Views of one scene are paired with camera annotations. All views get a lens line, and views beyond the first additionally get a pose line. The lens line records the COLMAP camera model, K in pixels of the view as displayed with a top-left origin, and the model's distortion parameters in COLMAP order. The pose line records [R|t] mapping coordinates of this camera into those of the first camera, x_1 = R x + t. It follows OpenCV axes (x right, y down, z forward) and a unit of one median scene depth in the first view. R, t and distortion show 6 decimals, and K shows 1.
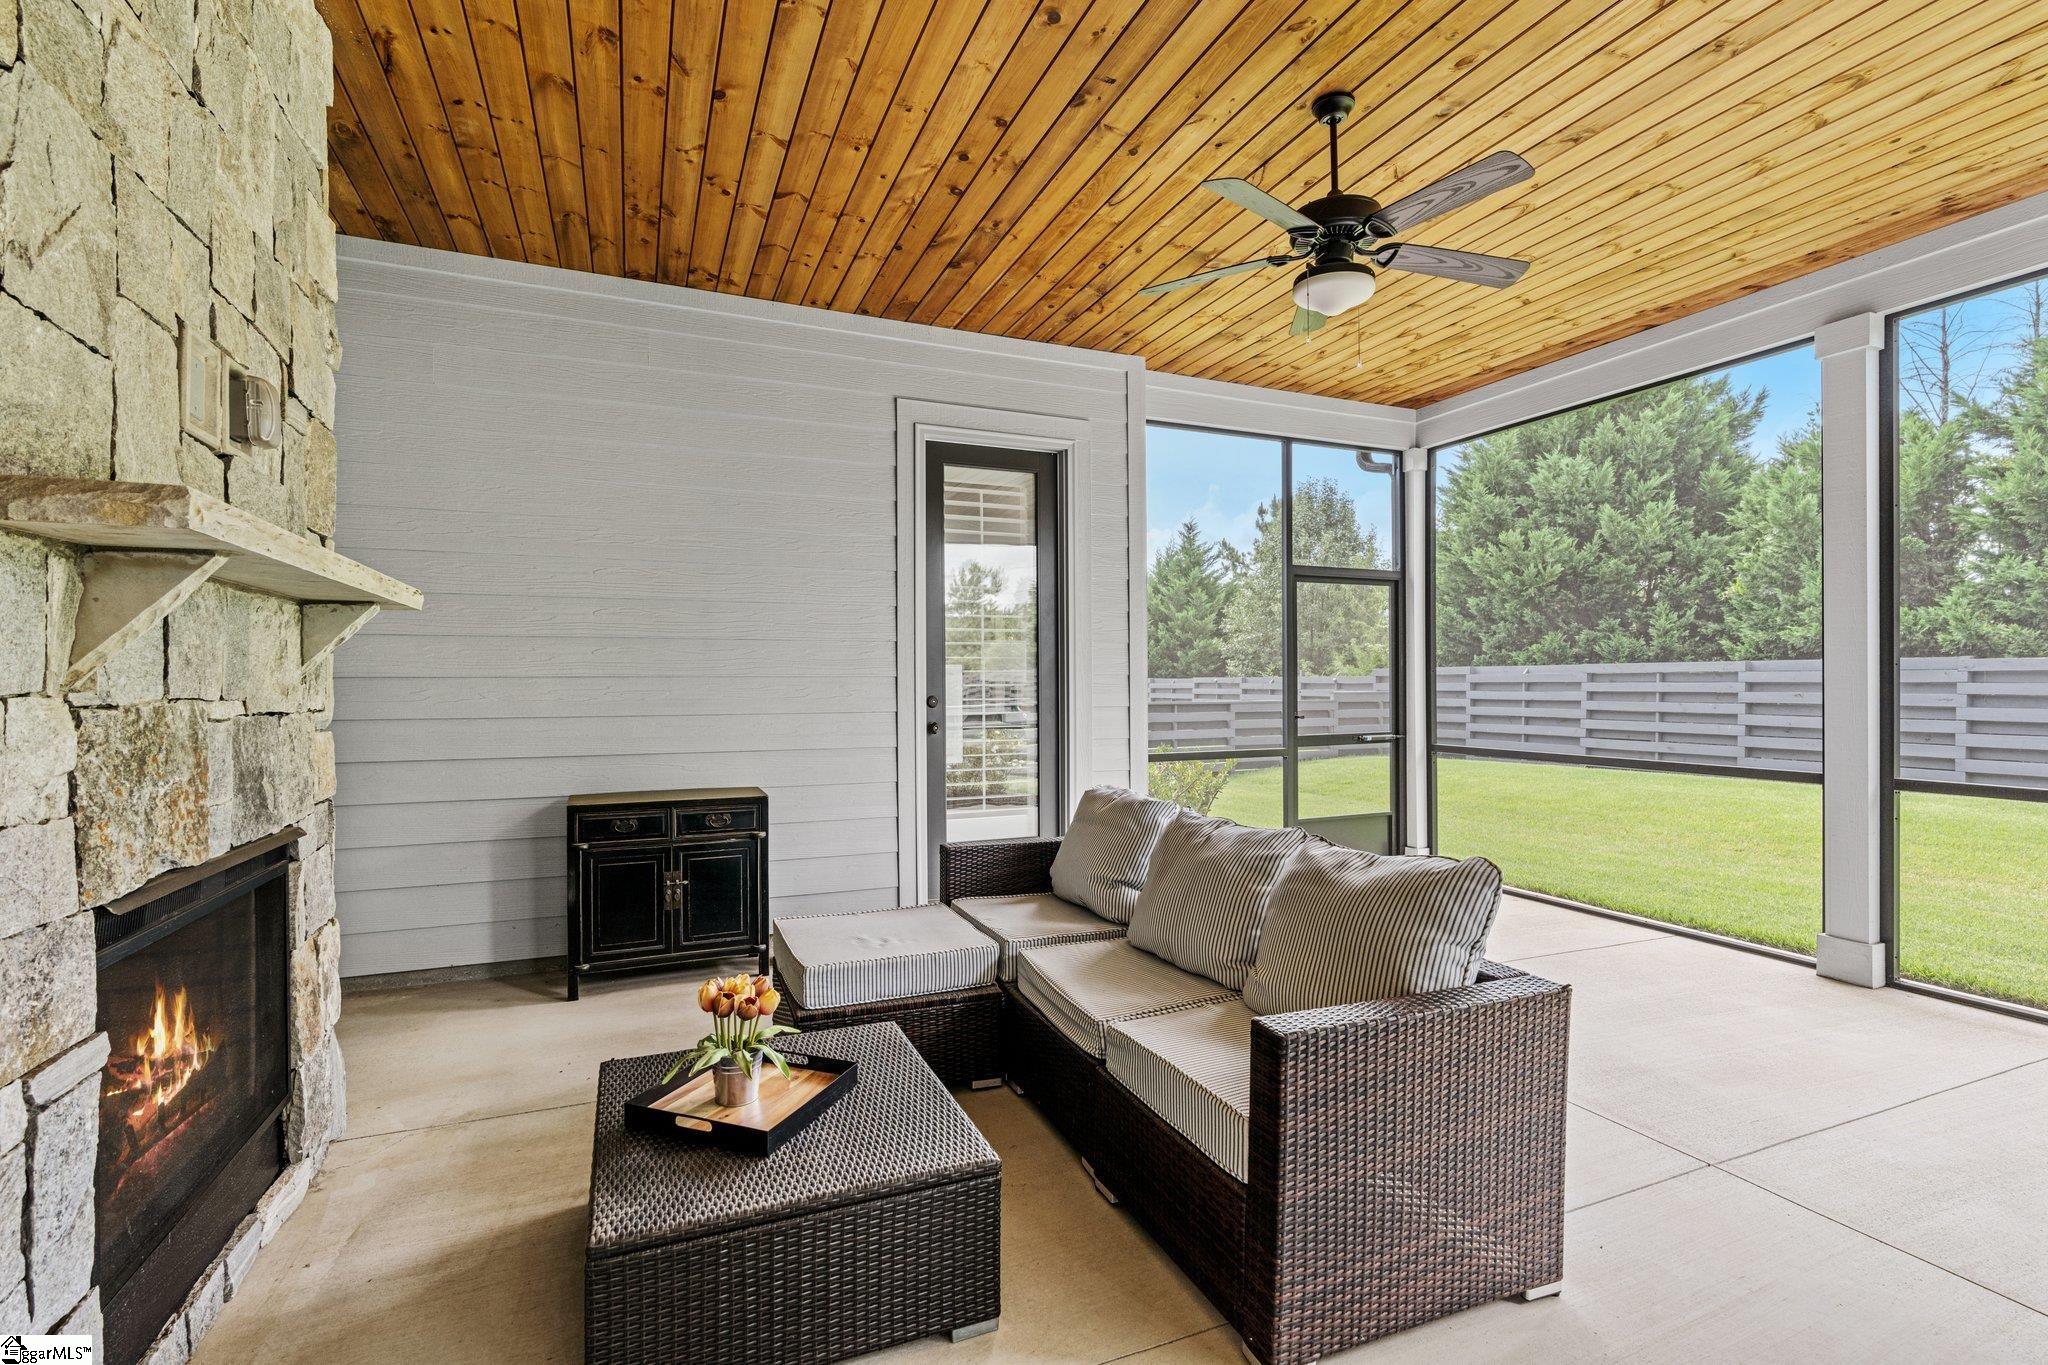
lens RADIAL K [[936.2, 0, 1023.0], [0, 936.2, 730.7], [0, 0, 1]] dist [0.000726, -0.000054]
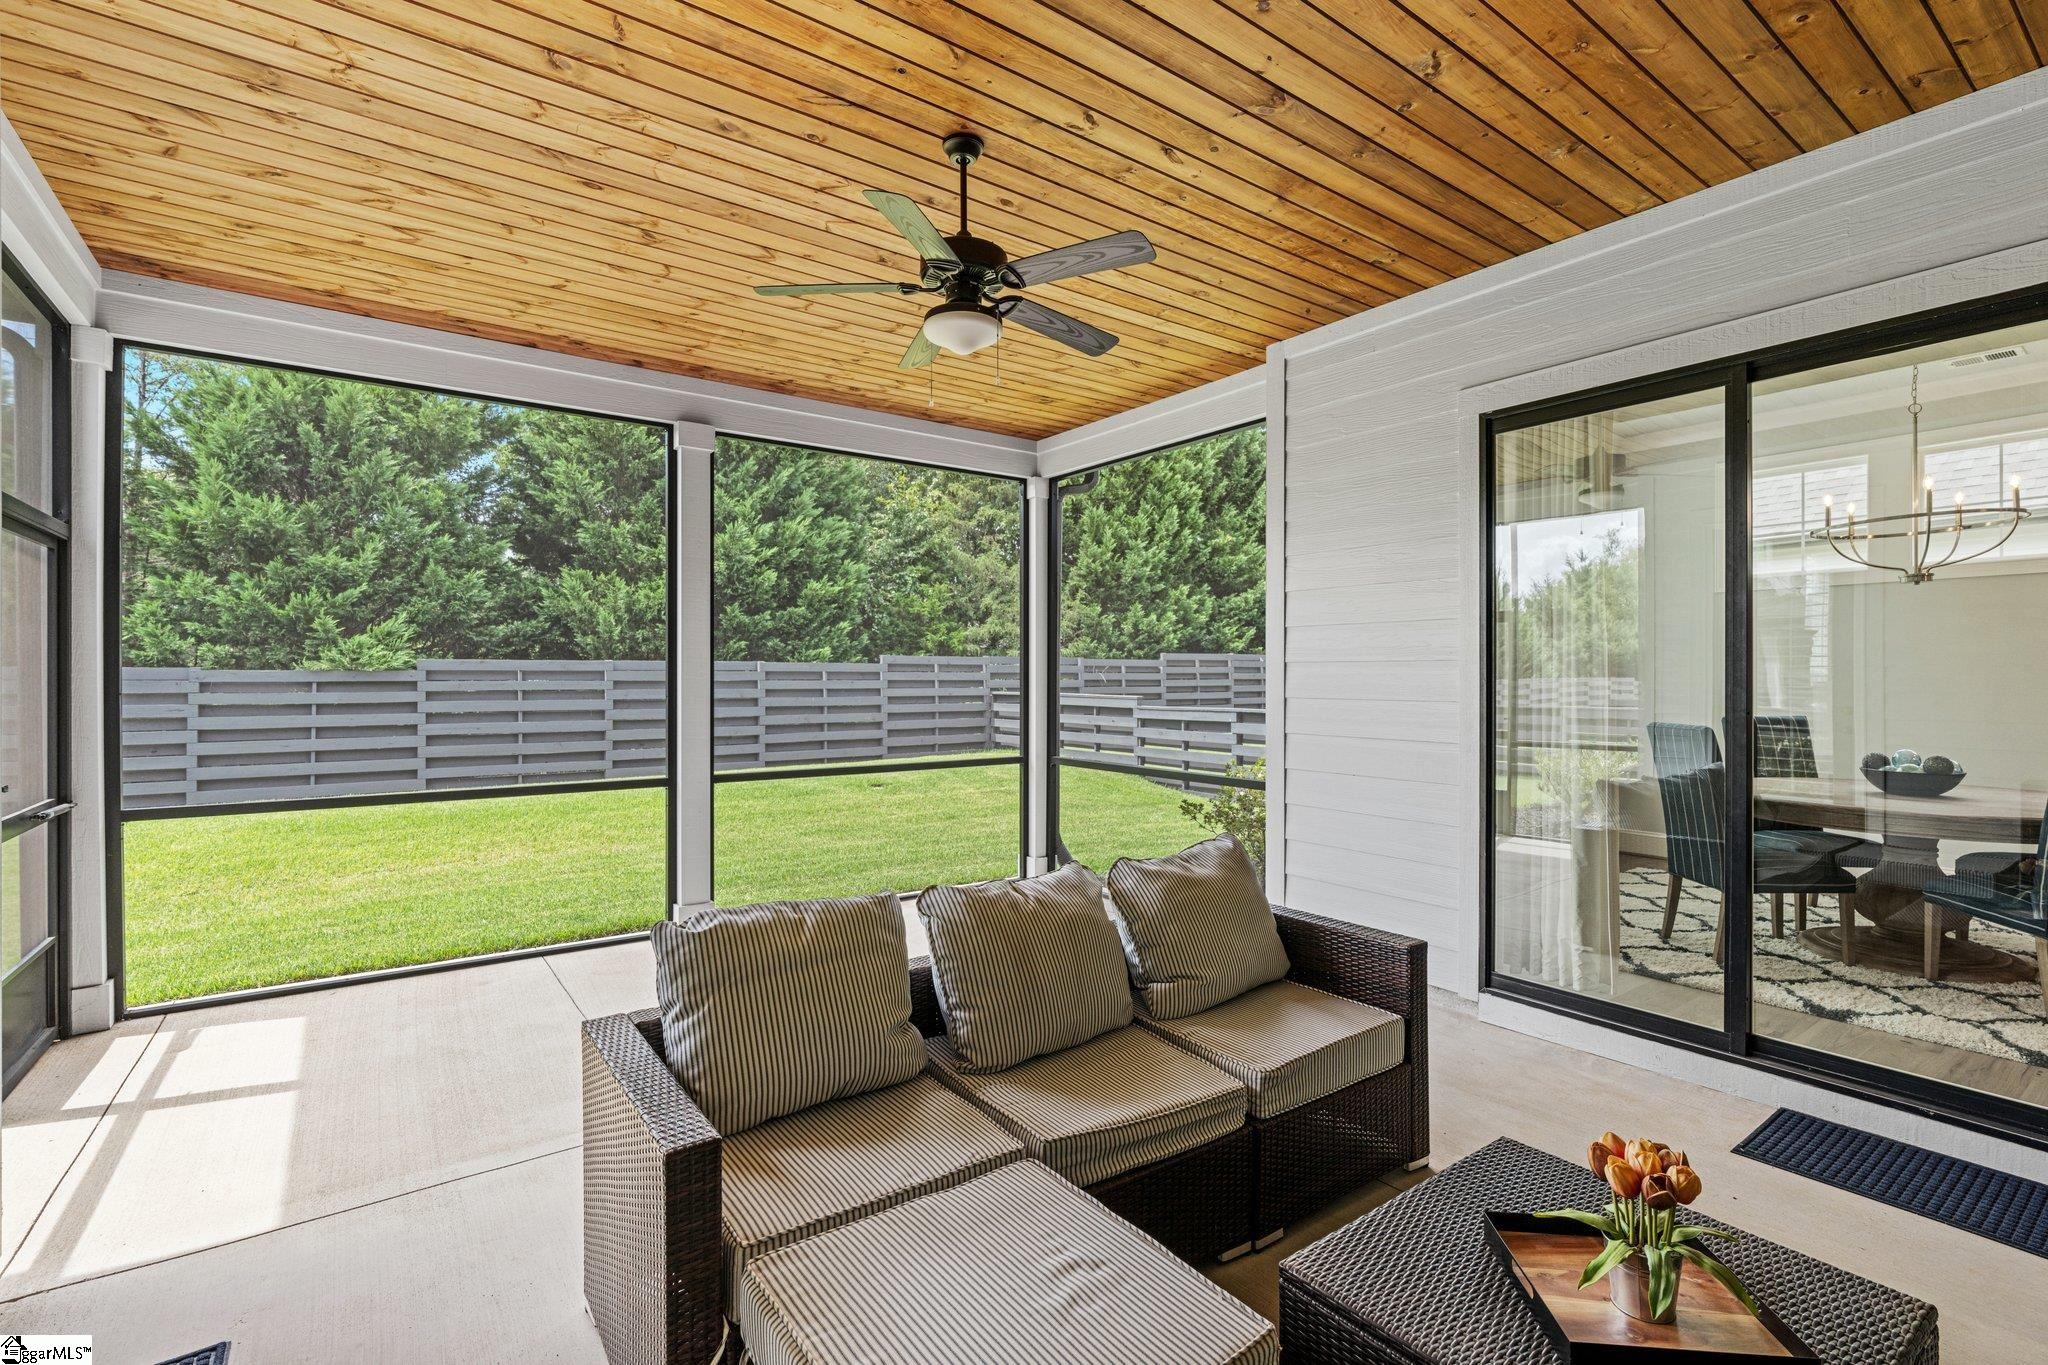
lens RADIAL K [[924.1, 0, 1025.6], [0, 924.1, 675.4], [0, 0, 1]] dist [0.000314, -0.000369]
pose [[-0.233324, 0.003777, 0.972392, -0.393839], [0.056012, 0.998384, 0.009562, -0.061059], [-0.970784, 0.056696, -0.233159, 0.722341]]
